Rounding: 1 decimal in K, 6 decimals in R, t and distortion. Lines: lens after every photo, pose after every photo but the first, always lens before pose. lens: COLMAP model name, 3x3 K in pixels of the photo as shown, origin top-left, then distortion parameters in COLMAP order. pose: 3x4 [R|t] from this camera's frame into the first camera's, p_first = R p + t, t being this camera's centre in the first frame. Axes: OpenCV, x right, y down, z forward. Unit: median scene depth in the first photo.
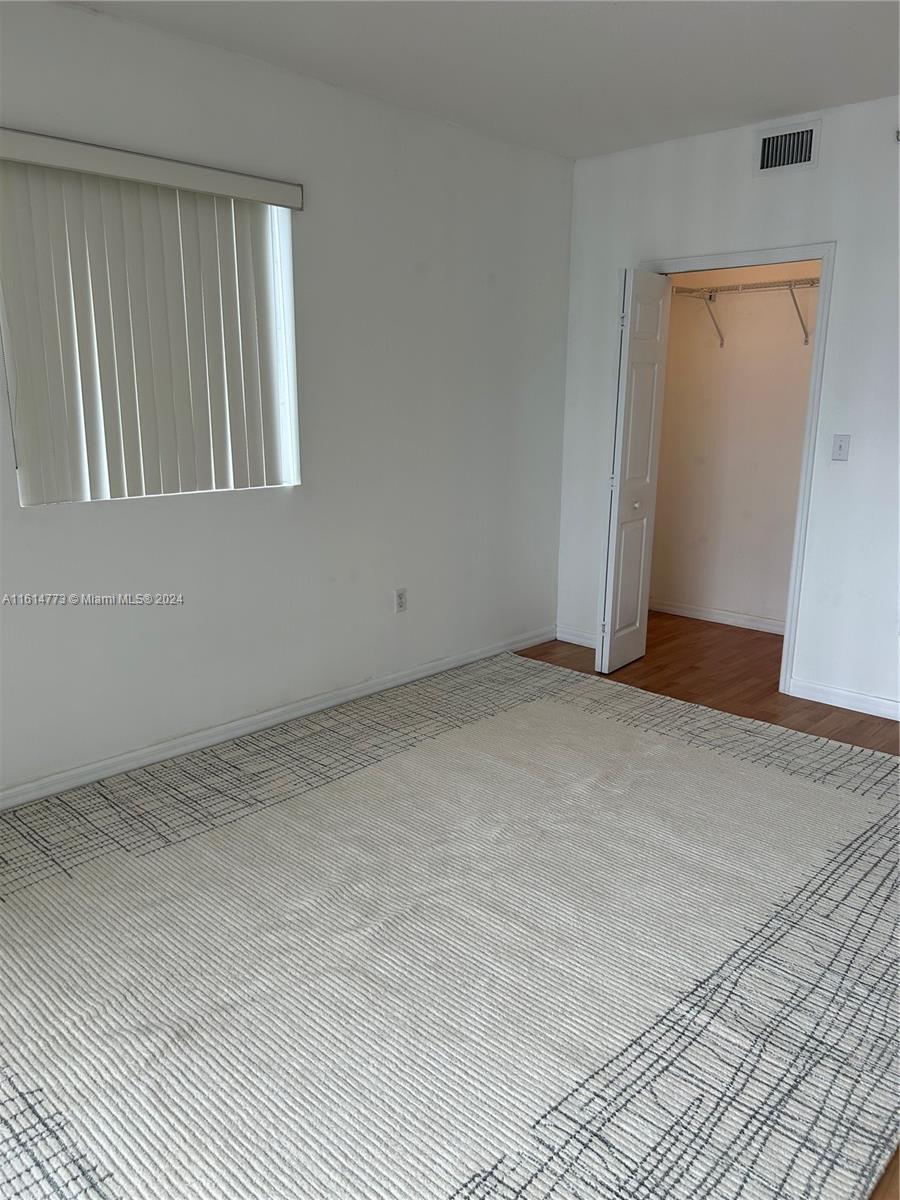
lens RADIAL K [[901.4, 0, 450.0], [0, 901.4, 600.0], [0, 0, 1]] dist [0.058789, -0.043489]
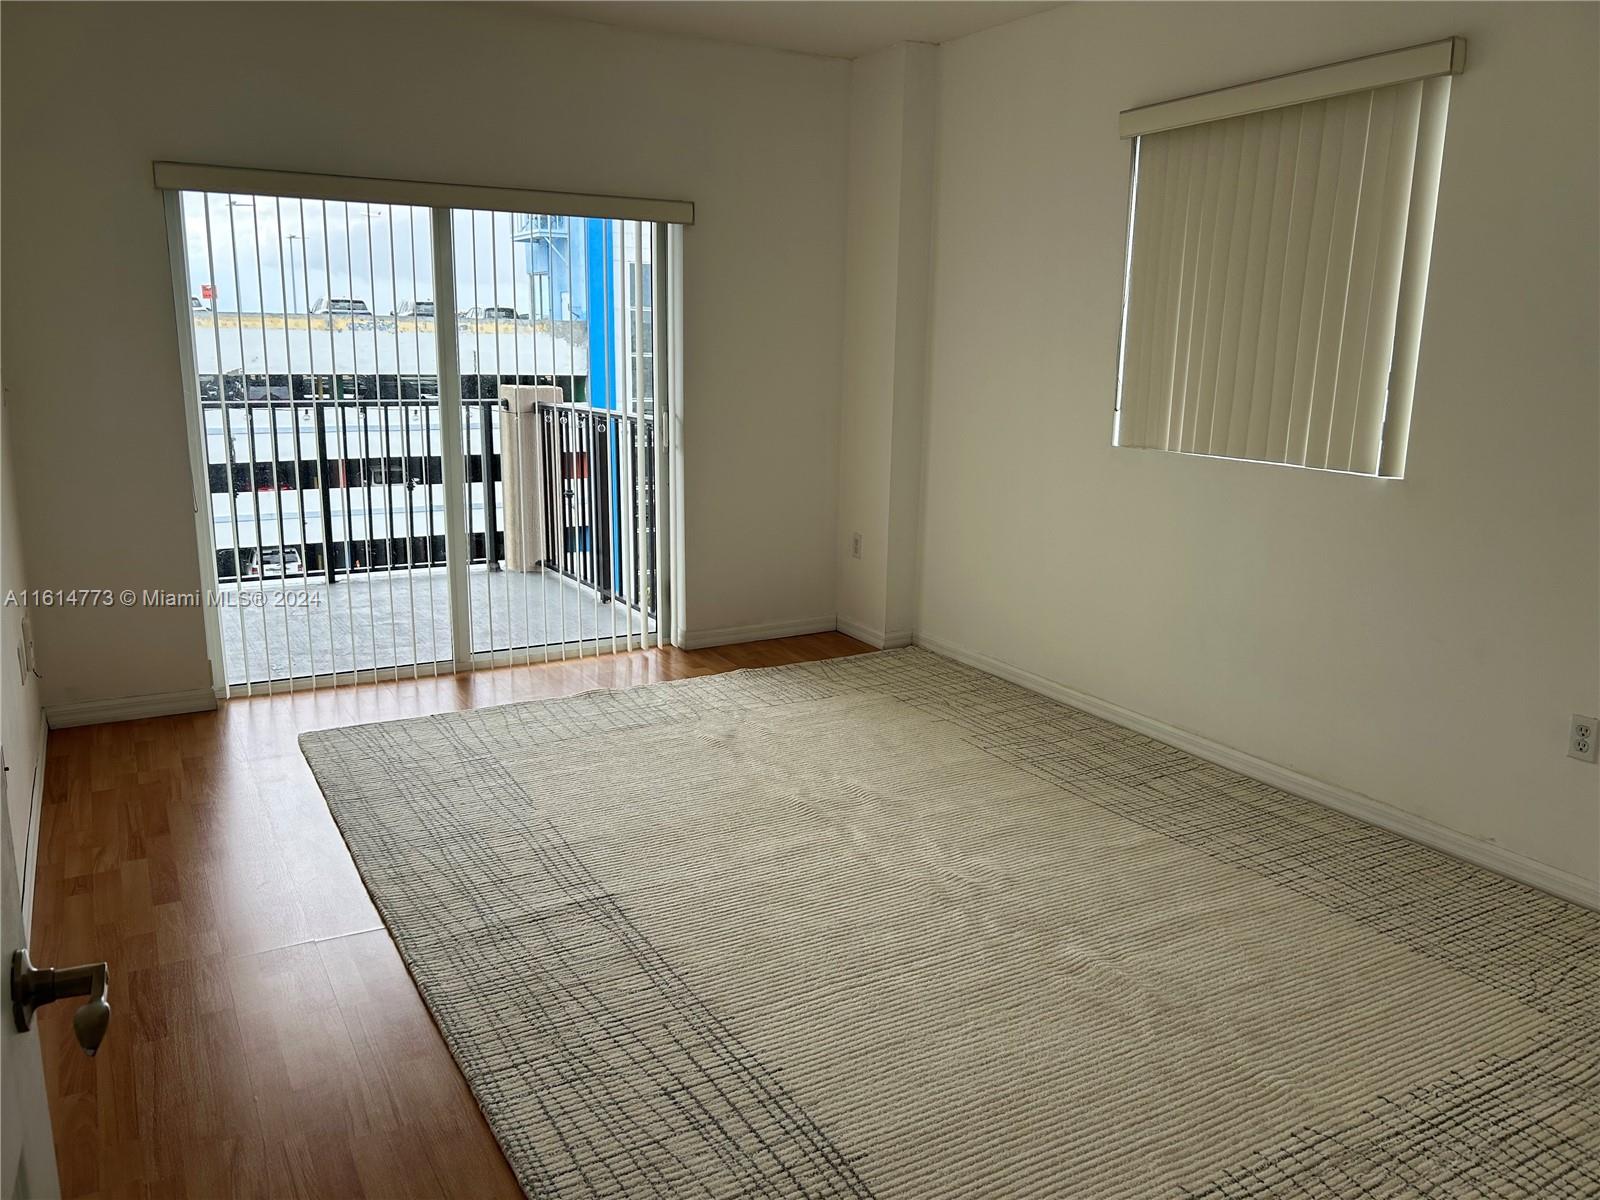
lens RADIAL K [[1201.9, 0, 800.0], [0, 1201.9, 600.0], [0, 0, 1]] dist [0.058789, -0.043489]
pose [[-0.298390, 0.188840, -0.935576, 0.928815], [-0.231838, 0.936534, 0.262975, -0.198857], [0.925859, 0.295371, -0.235672, 0.924013]]
